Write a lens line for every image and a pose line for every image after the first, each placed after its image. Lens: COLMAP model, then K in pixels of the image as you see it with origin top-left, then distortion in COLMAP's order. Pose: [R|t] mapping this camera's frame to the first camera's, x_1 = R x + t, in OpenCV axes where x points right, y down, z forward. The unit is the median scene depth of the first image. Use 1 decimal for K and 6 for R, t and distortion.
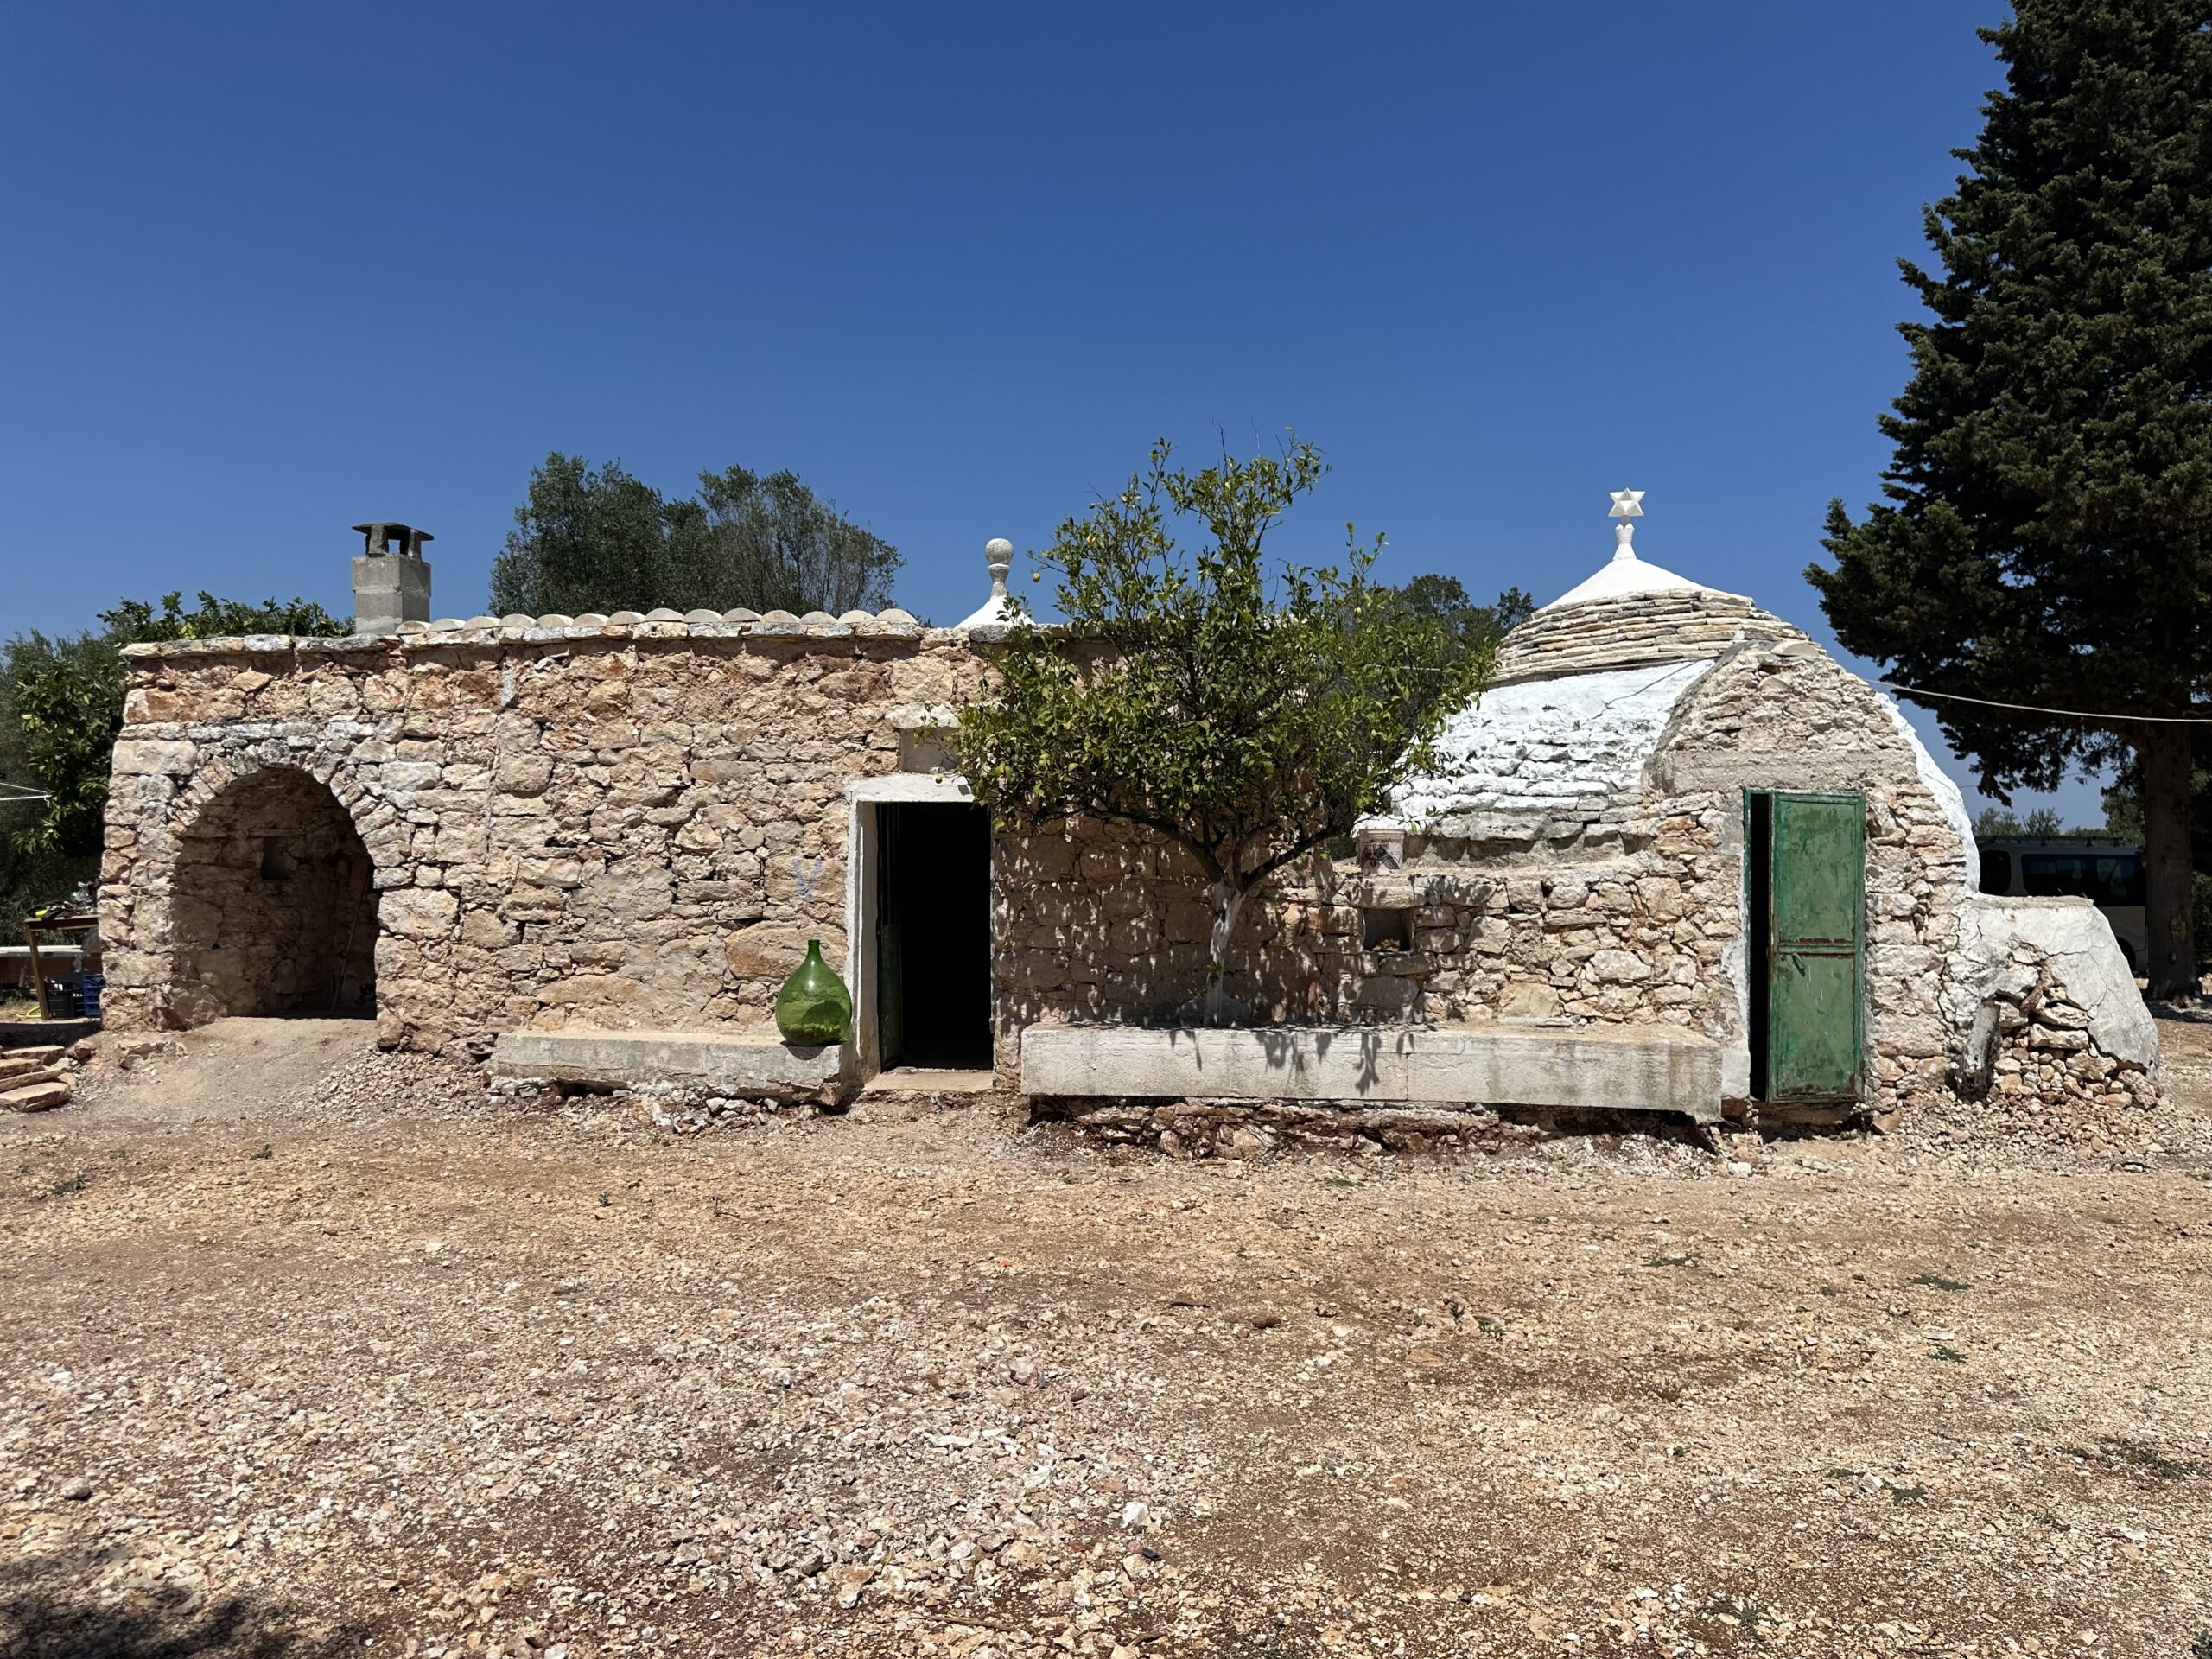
lens RADIAL K [[1554.1, 0, 1123.8], [0, 1554.1, 845.9], [0, 0, 1]] dist [0.074014, -0.097669]
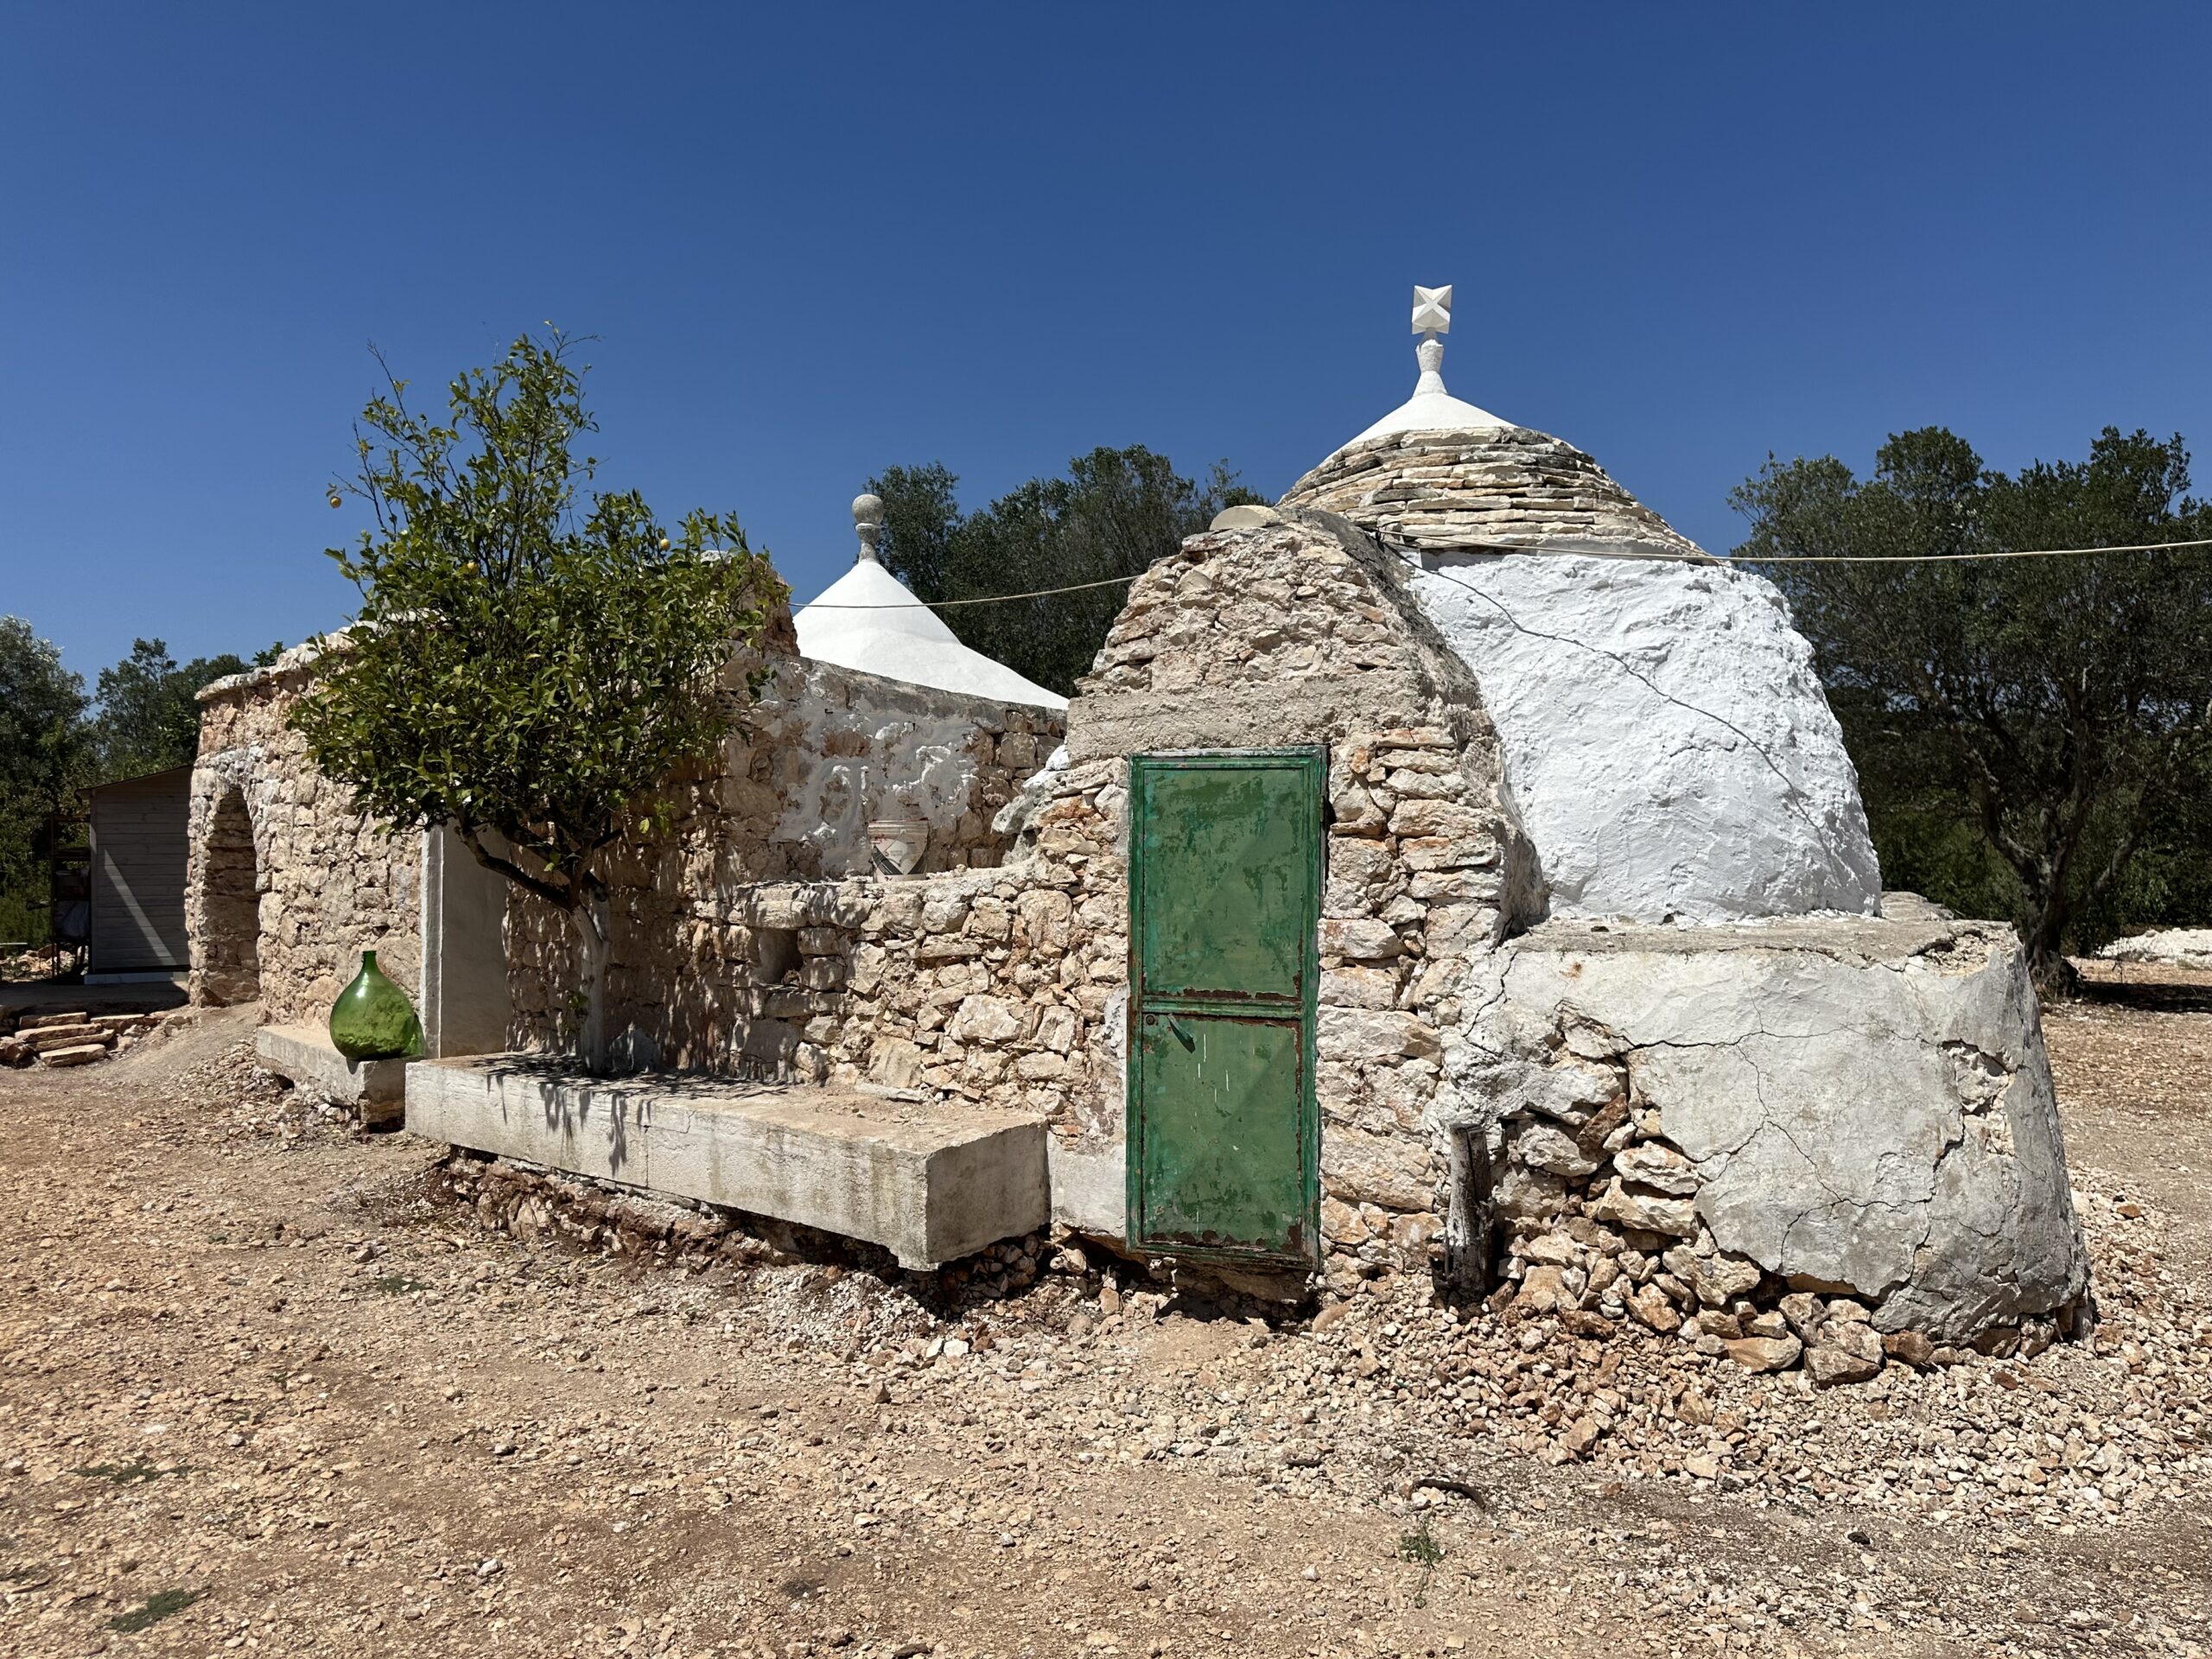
lens RADIAL K [[1554.1, 0, 1120.5], [0, 1554.1, 834.9], [0, 0, 1]] dist [0.074014, -0.097669]
pose [[0.803887, -0.015917, -0.594569, 0.743491], [0.026245, 0.999617, 0.008723, -0.008064], [0.594203, -0.022617, 0.803997, 0.475680]]
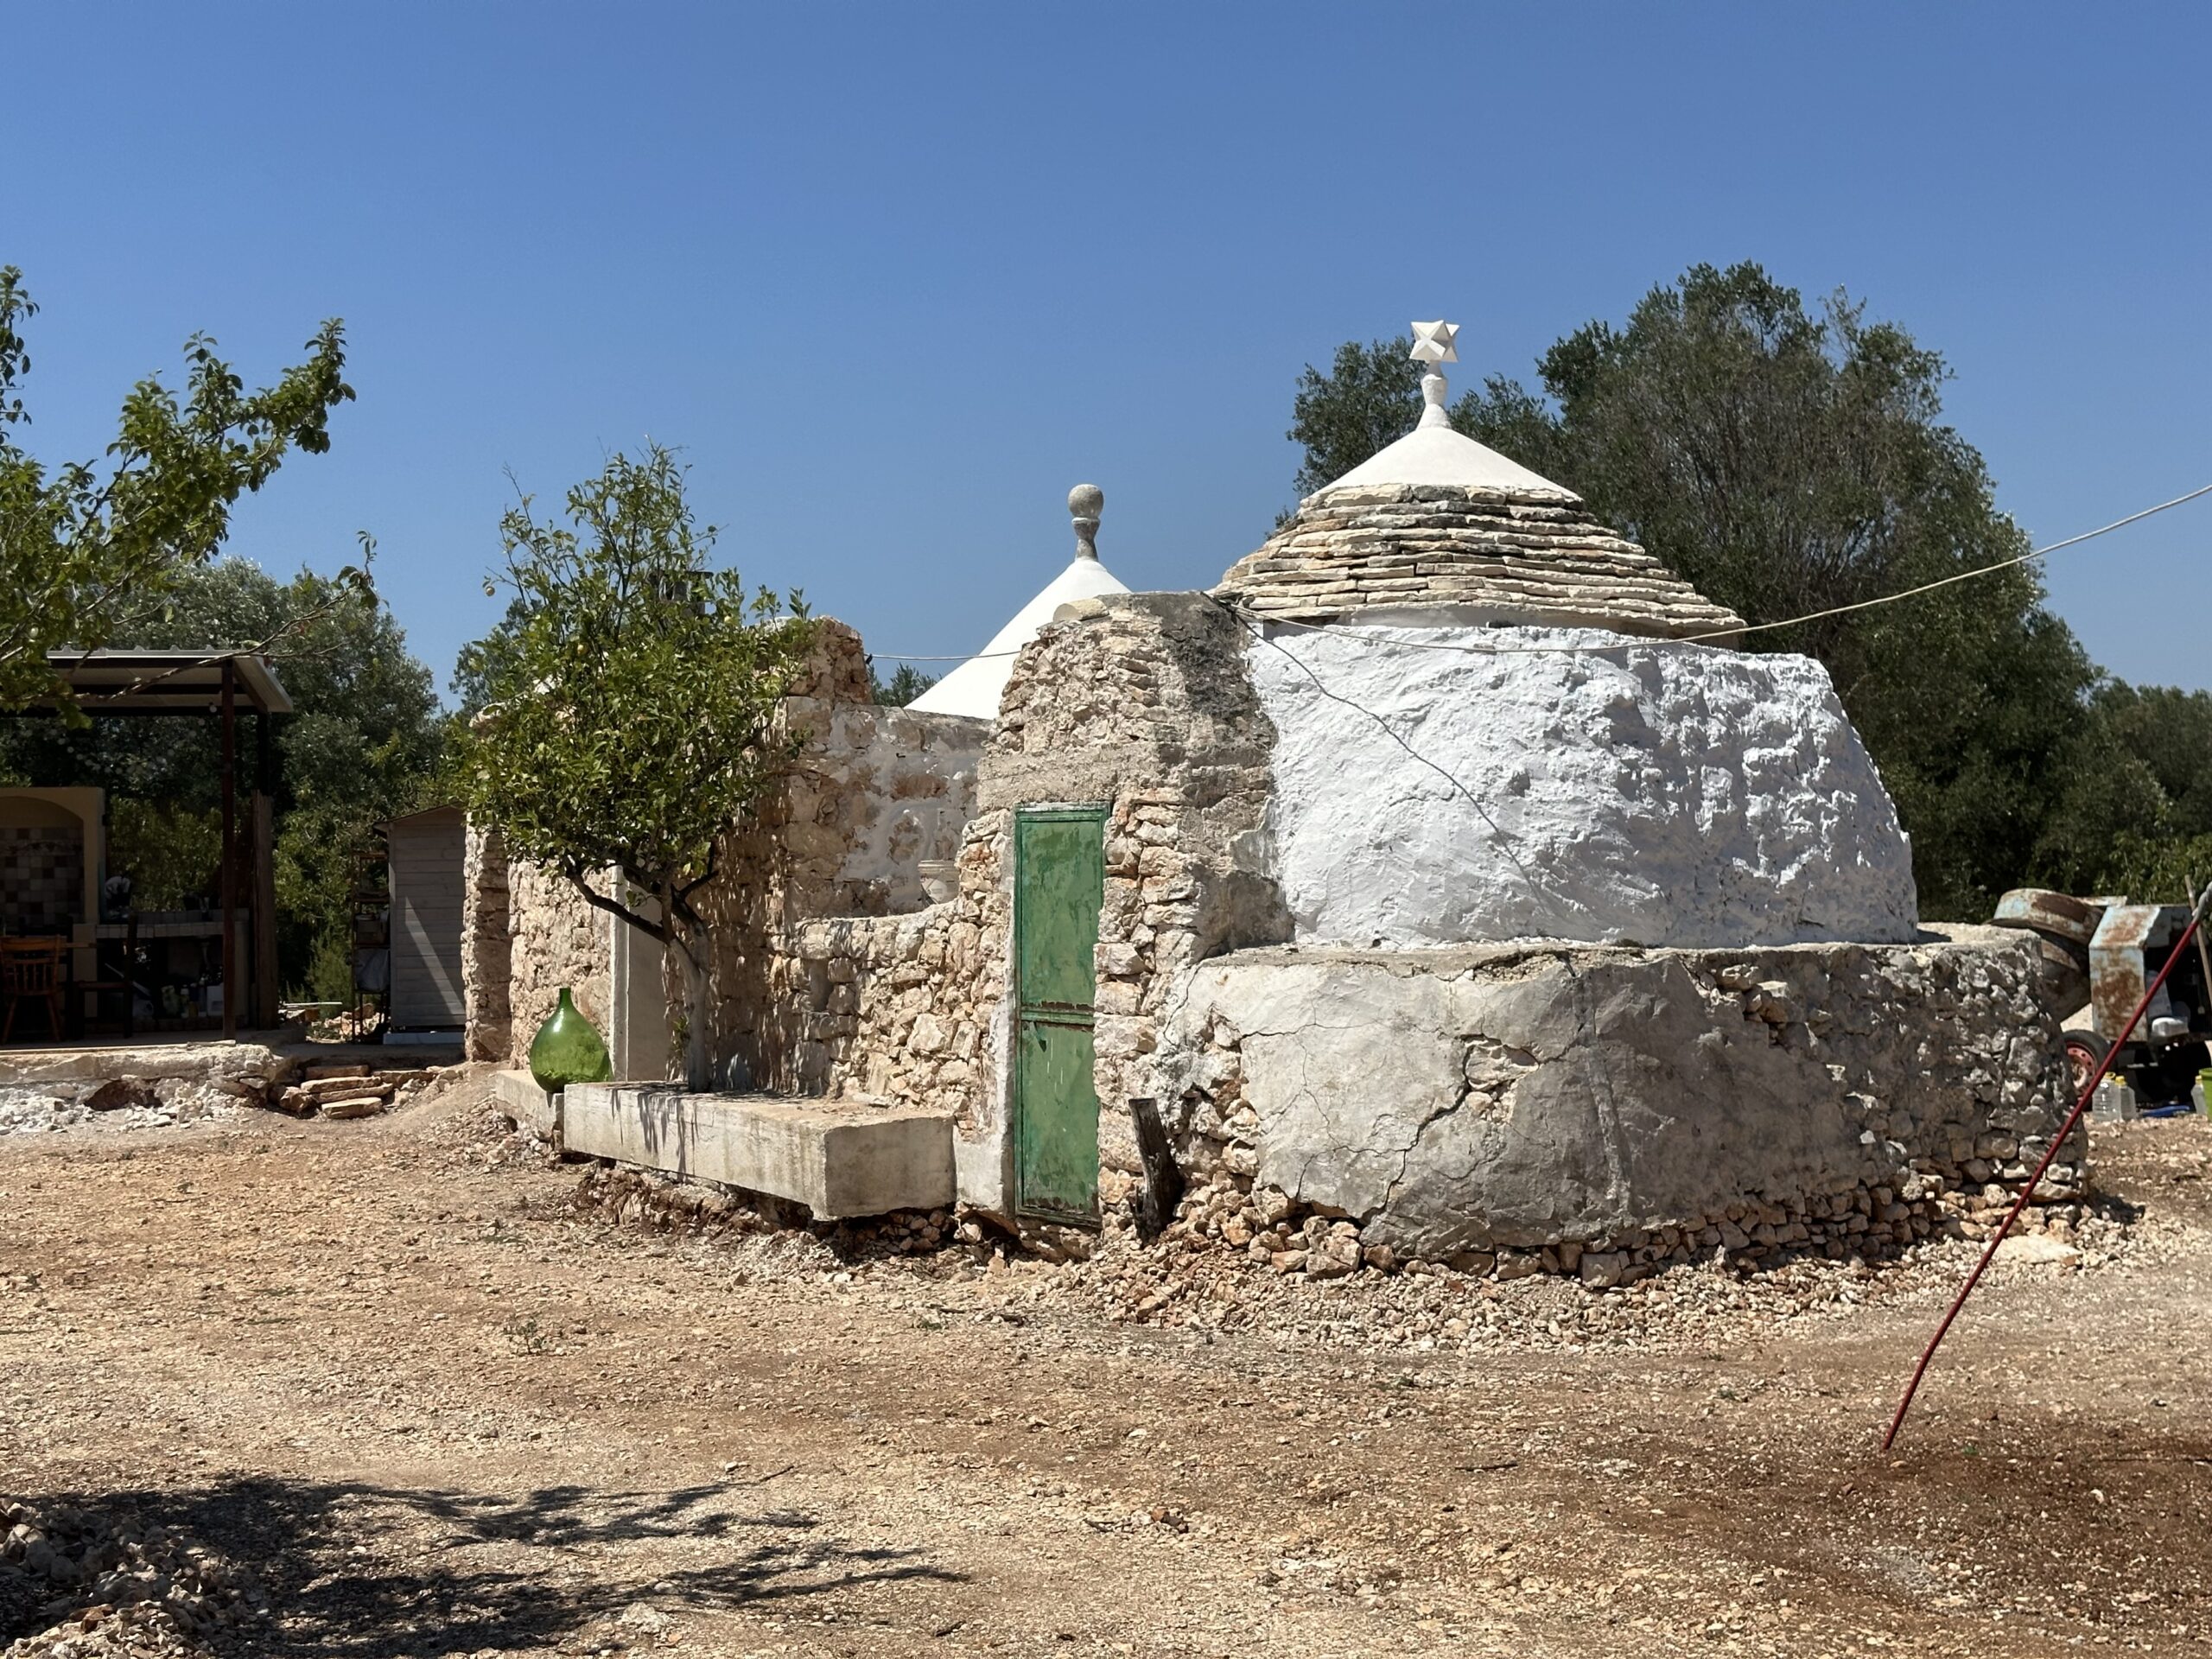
lens RADIAL K [[3152.9, 0, 1115.2], [0, 3152.9, 809.7], [0, 0, 1]] dist [0.036113, 0.000000]
pose [[0.513059, -0.034227, -0.857670, 1.686291], [0.035313, 0.999200, -0.018750, -0.003691], [0.857626, -0.020667, 0.513858, 0.253345]]
